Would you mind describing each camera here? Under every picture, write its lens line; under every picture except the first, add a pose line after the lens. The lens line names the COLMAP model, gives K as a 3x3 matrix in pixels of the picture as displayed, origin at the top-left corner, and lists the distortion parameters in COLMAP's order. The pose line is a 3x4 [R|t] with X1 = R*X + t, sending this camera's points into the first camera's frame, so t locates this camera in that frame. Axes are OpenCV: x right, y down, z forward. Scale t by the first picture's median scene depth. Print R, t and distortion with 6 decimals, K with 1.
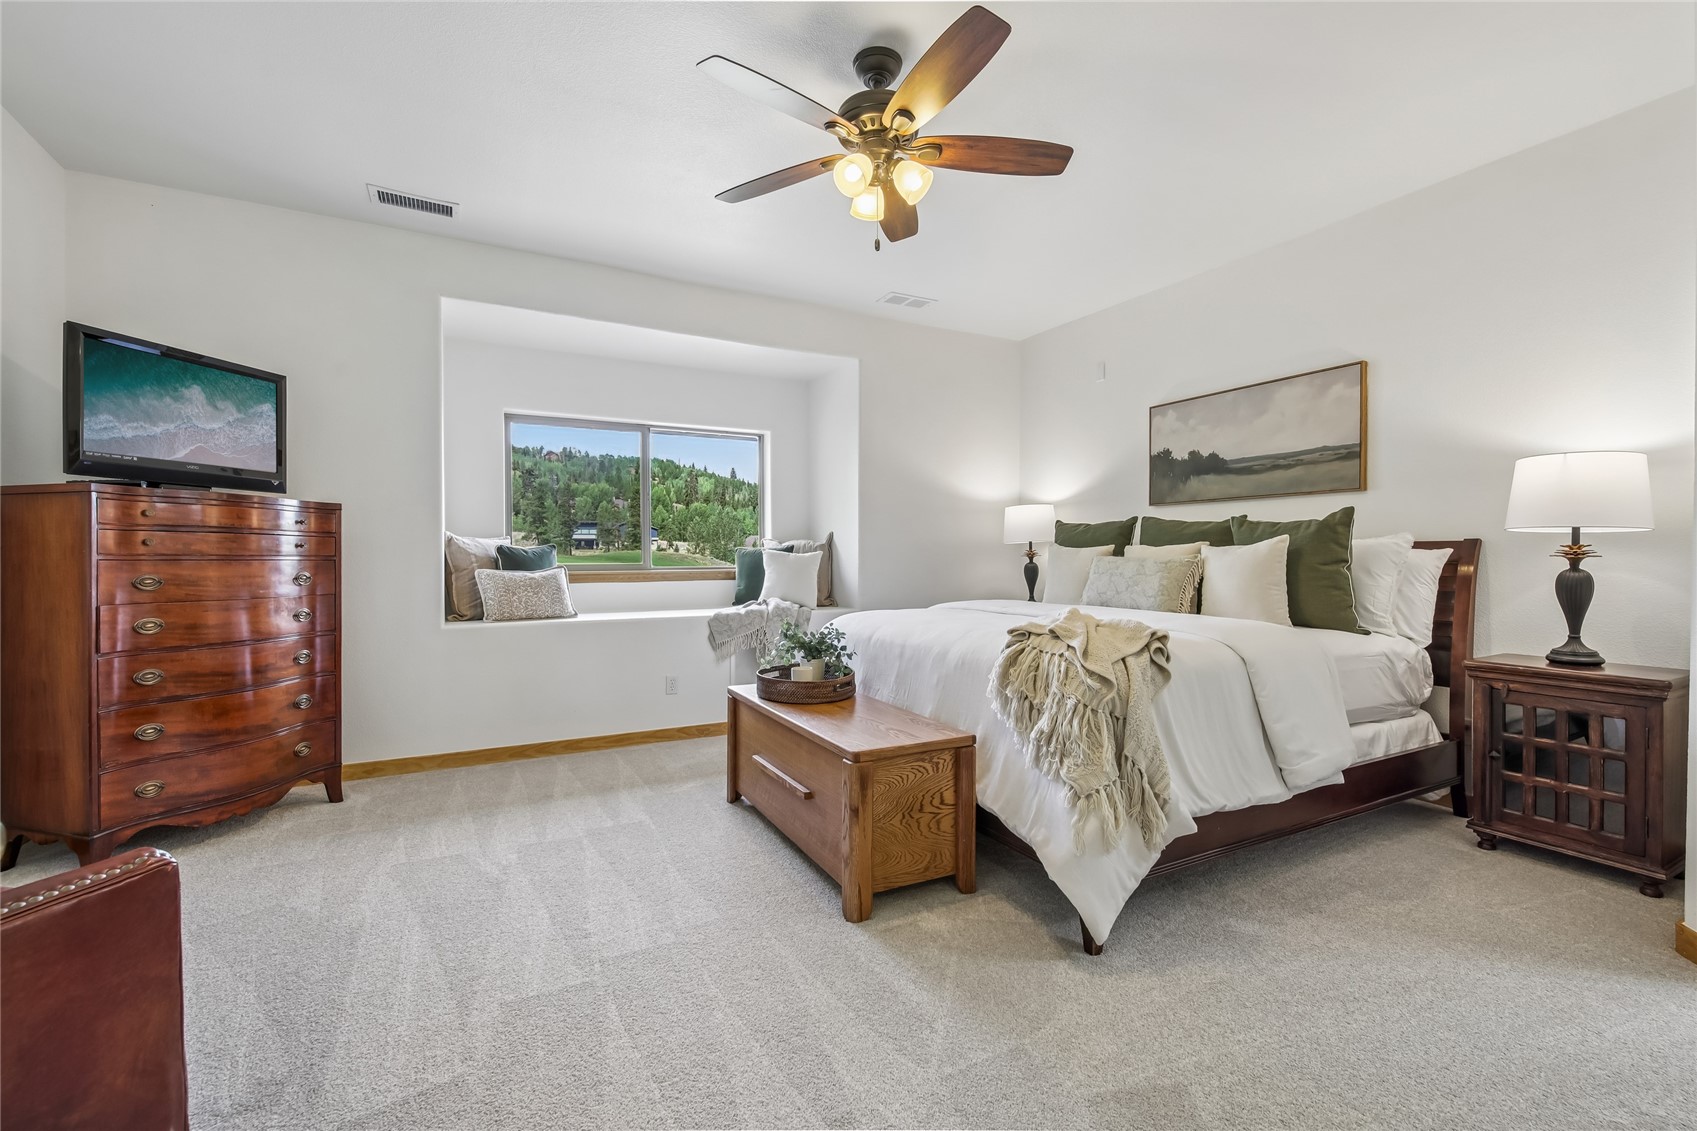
lens RADIAL K [[730.0, 0, 837.4], [0, 730.0, 564.7], [0, 0, 1]] dist [0.016089, -0.008344]
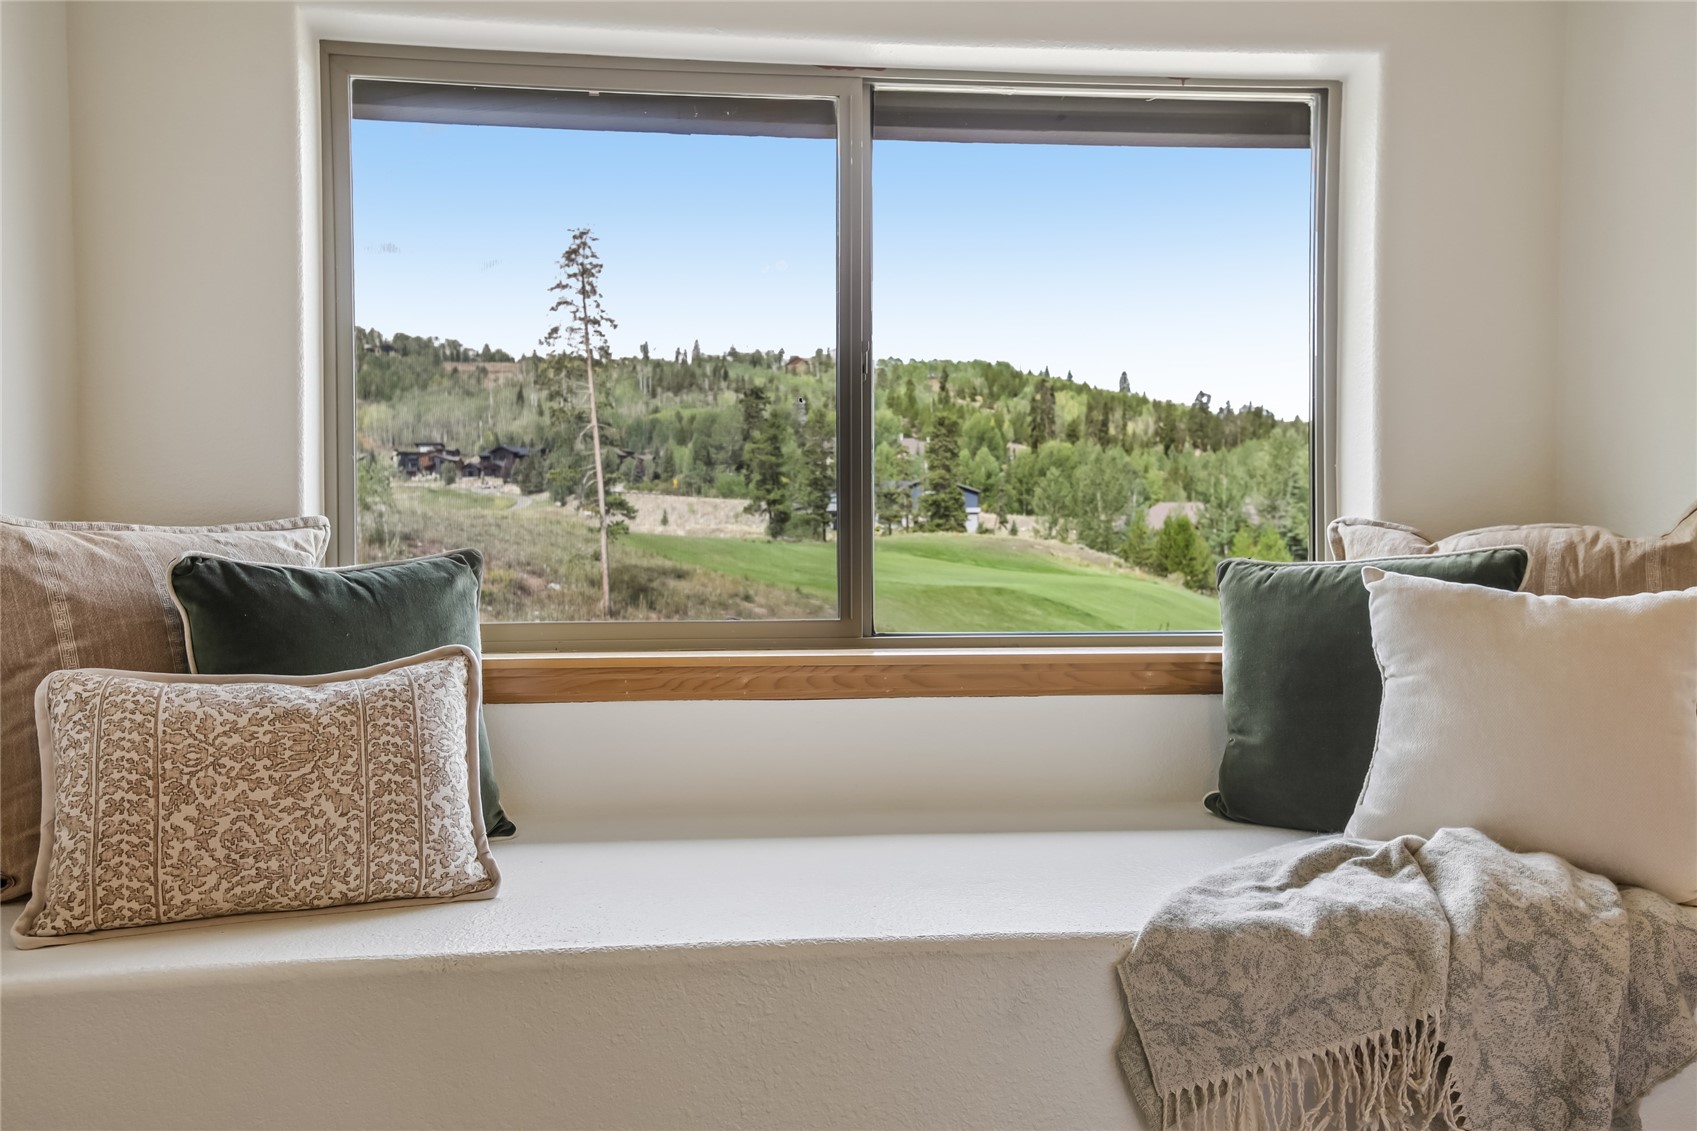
lens RADIAL K [[1372.0, 0, 816.6], [0, 1372.0, 556.7], [0, 0, 1]] dist [0.100208, 0.002860]
pose [[0.936086, 0.007004, -0.351703, -0.103508], [-0.007482, 0.999972, 0.000002, -0.022873], [0.351693, 0.002630, 0.936112, 0.534937]]
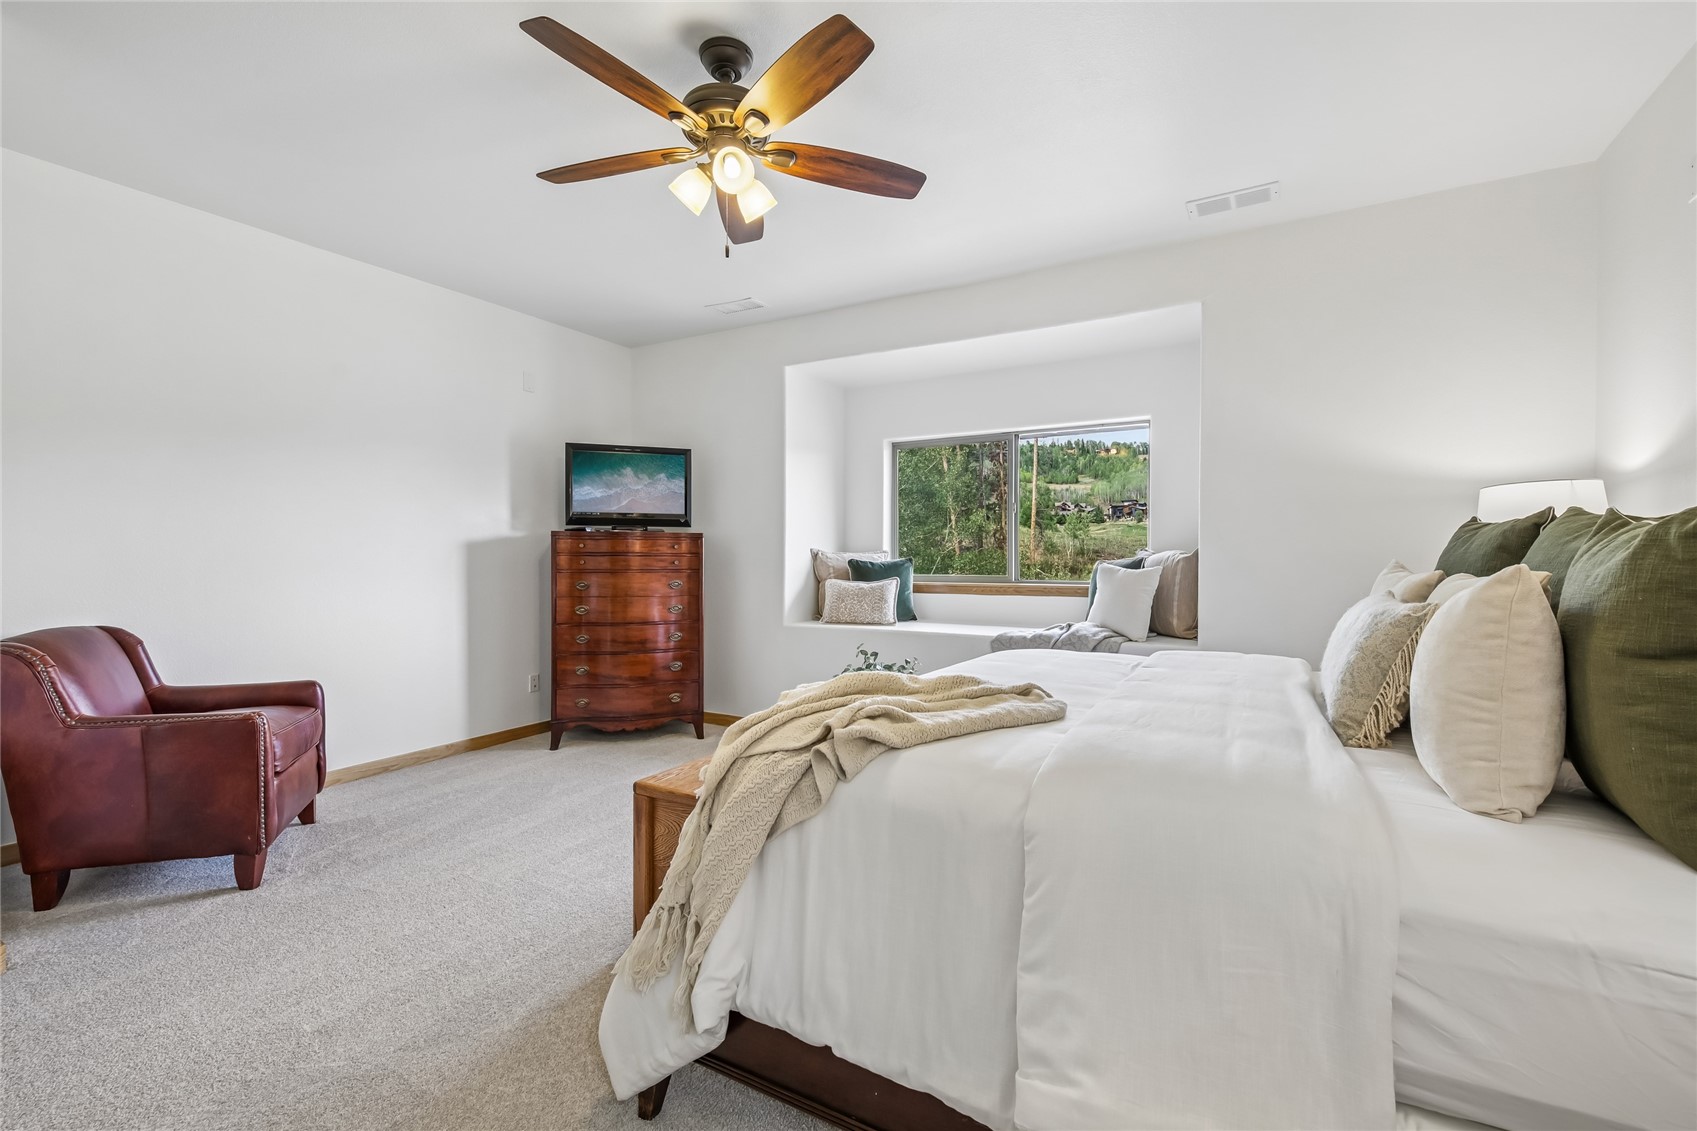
lens RADIAL K [[712.9, 0, 821.5], [0, 712.9, 562.7], [0, 0, 1]] dist [-0.002485, -0.000181]
pose [[0.521895, 0.012335, -0.852921, 0.399278], [-0.011334, 0.999907, 0.007525, -0.023394], [0.852935, 0.005740, 0.521986, 0.289040]]
